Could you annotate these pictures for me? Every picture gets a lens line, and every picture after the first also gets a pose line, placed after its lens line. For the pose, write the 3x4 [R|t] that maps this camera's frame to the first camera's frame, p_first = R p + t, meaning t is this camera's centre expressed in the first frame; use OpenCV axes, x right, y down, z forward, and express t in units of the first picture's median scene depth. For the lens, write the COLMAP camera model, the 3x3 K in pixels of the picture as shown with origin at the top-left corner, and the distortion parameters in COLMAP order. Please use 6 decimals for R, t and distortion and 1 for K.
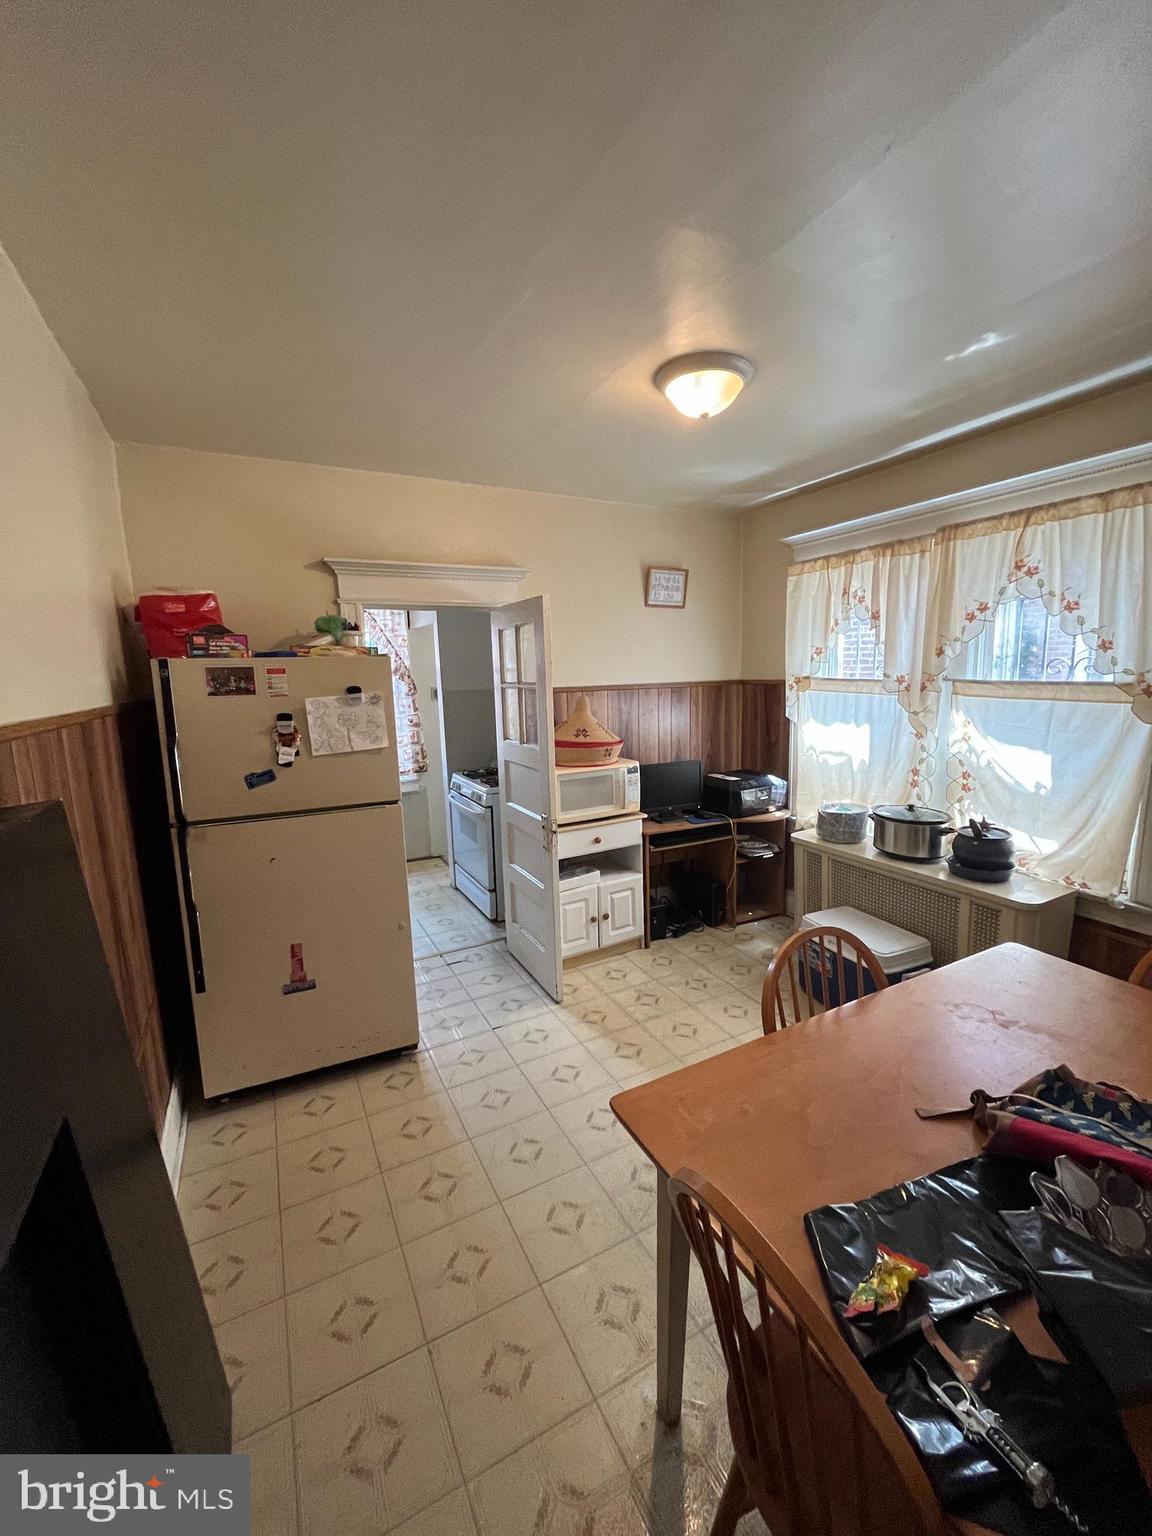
lens RADIAL K [[621.6, 0, 574.2], [0, 621.6, 768.1], [0, 0, 1]] dist [0.003355, 0.000003]
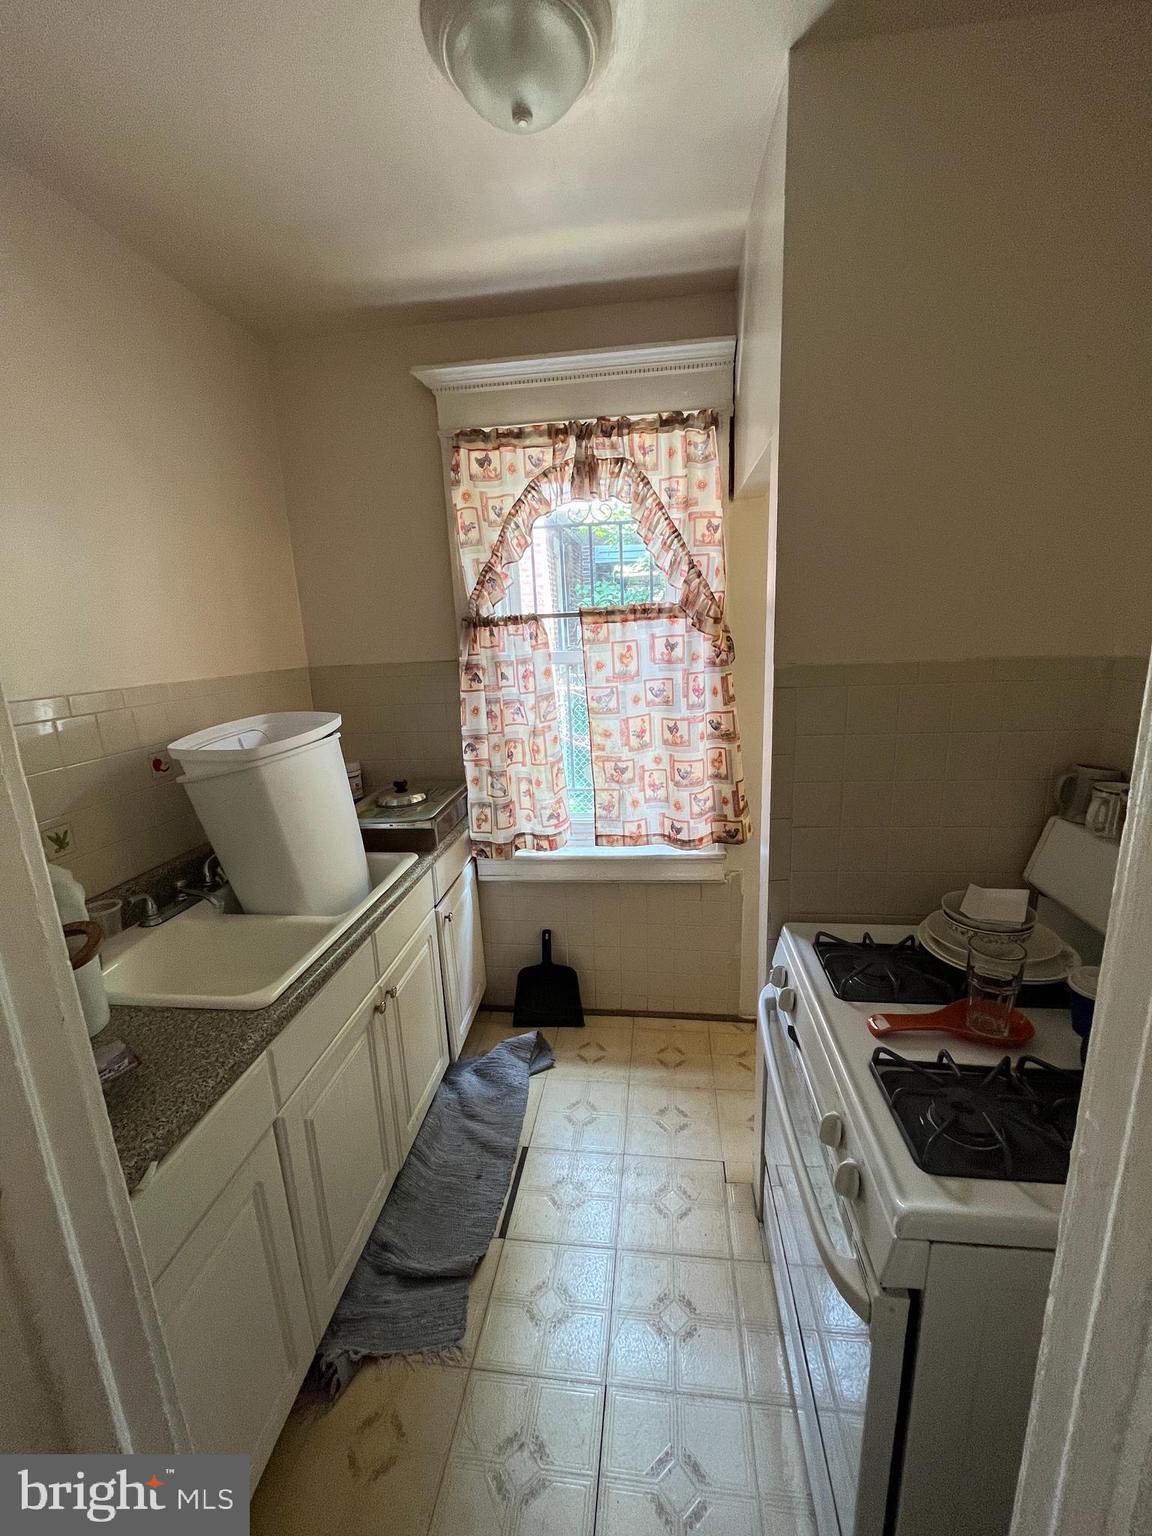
lens RADIAL K [[621.6, 0, 579.0], [0, 621.6, 769.7], [0, 0, 1]] dist [0.003355, 0.000003]
pose [[0.814849, 0.127144, -0.565558, -0.094515], [-0.075186, 0.990589, 0.114368, -0.087698], [0.574777, -0.050671, 0.816740, 0.597144]]
